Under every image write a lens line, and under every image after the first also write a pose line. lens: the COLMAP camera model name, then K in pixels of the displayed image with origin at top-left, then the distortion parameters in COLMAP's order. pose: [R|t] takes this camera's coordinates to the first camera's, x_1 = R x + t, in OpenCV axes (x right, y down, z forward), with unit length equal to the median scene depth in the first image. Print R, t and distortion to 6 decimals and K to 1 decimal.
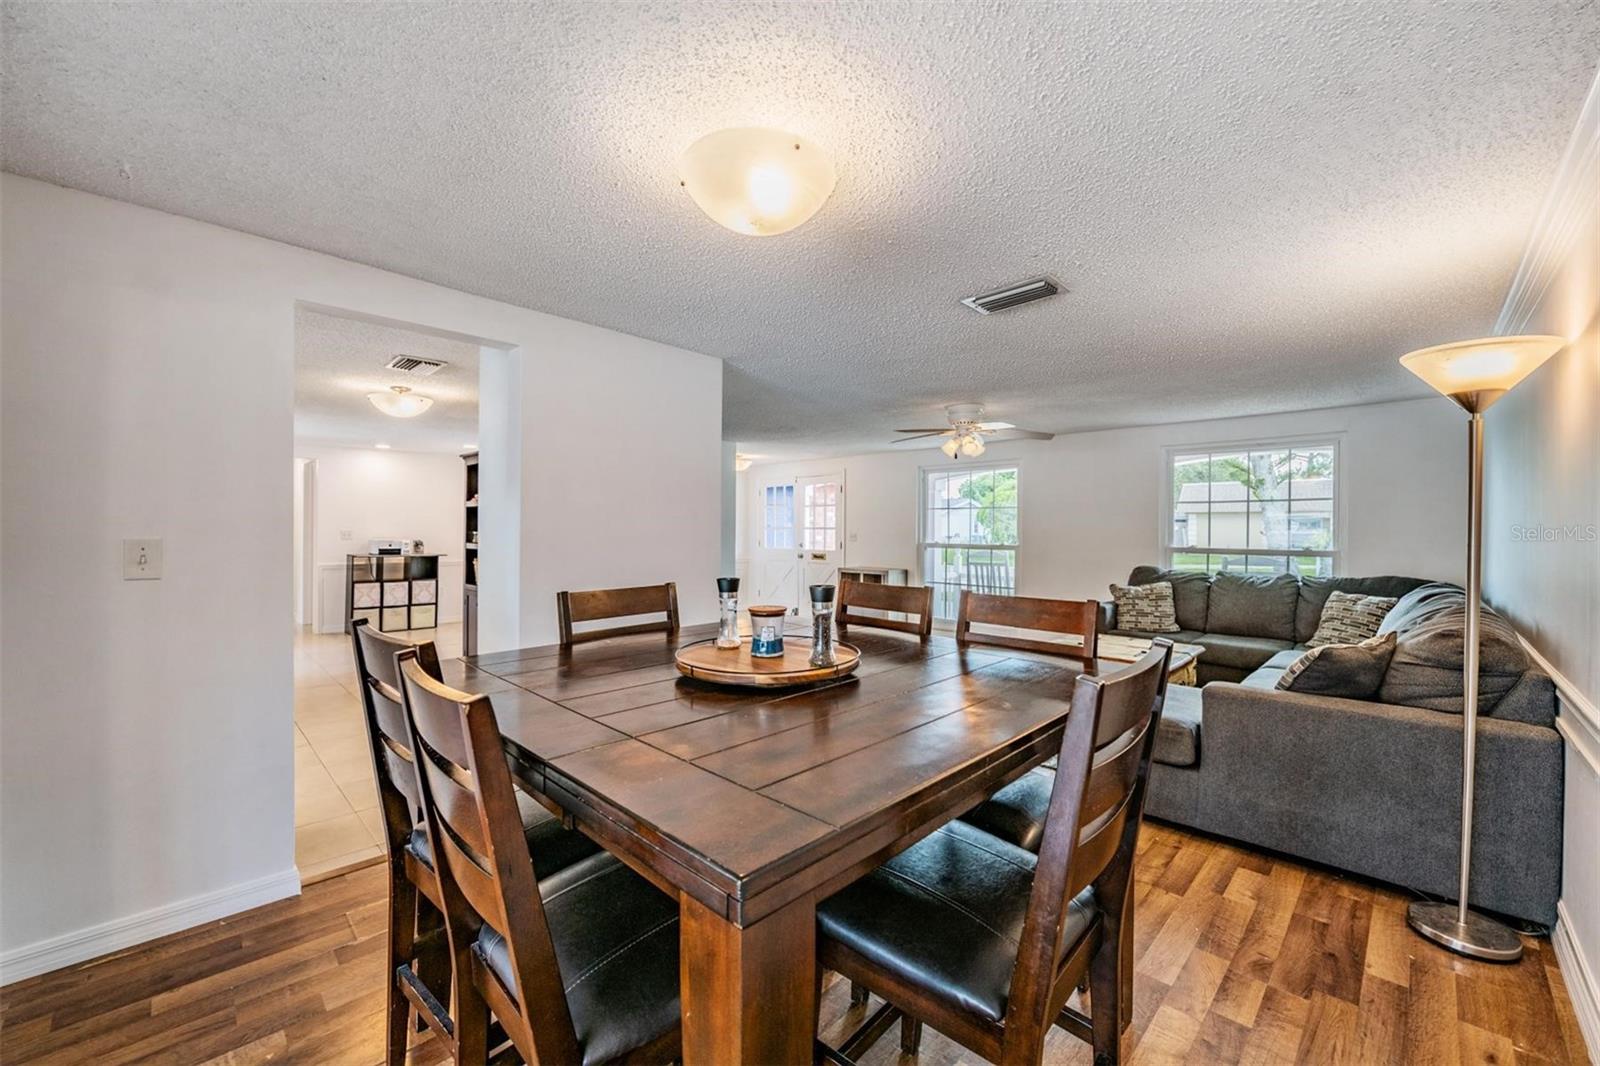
lens RADIAL K [[628.3, 0, 806.0], [0, 628.3, 535.5], [0, 0, 1]] dist [-0.000162, -0.002016]
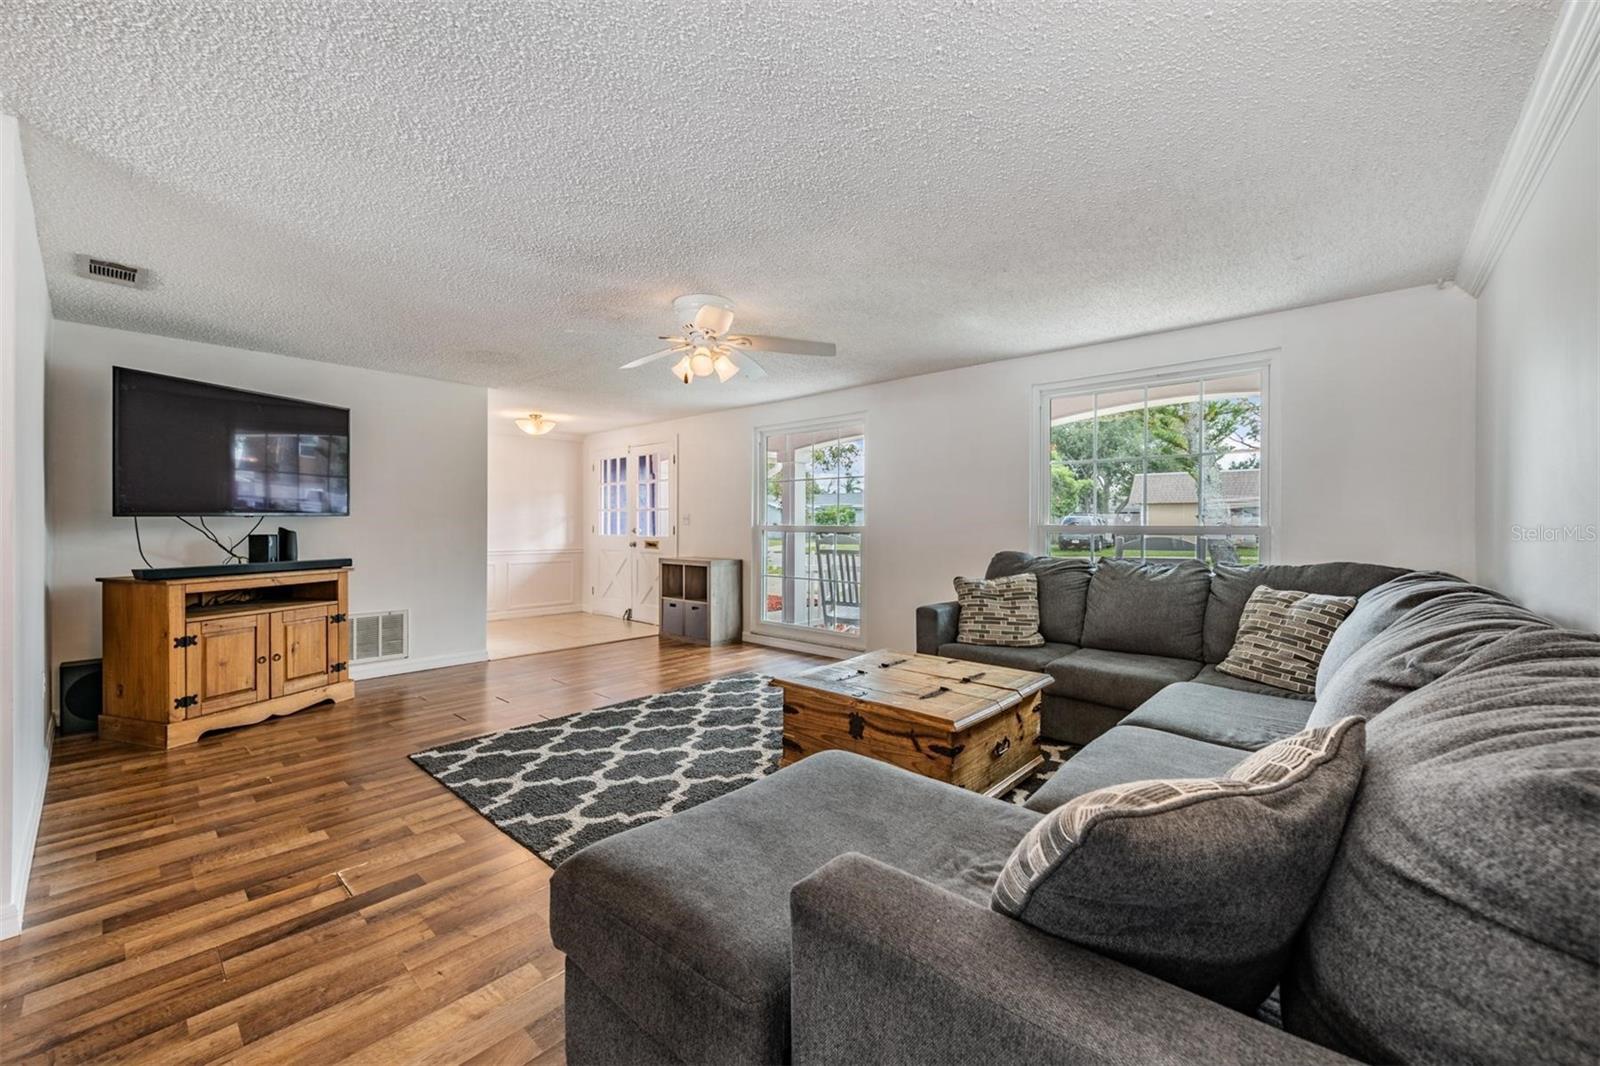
lens RADIAL K [[628.3, 0, 791.2], [0, 628.3, 533.1], [0, 0, 1]] dist [-0.000162, -0.002016]
pose [[0.999571, -0.002153, 0.029194, 0.315341], [0.002013, 0.999986, 0.004821, 0.027904], [-0.029204, -0.004760, 0.999562, 0.339364]]
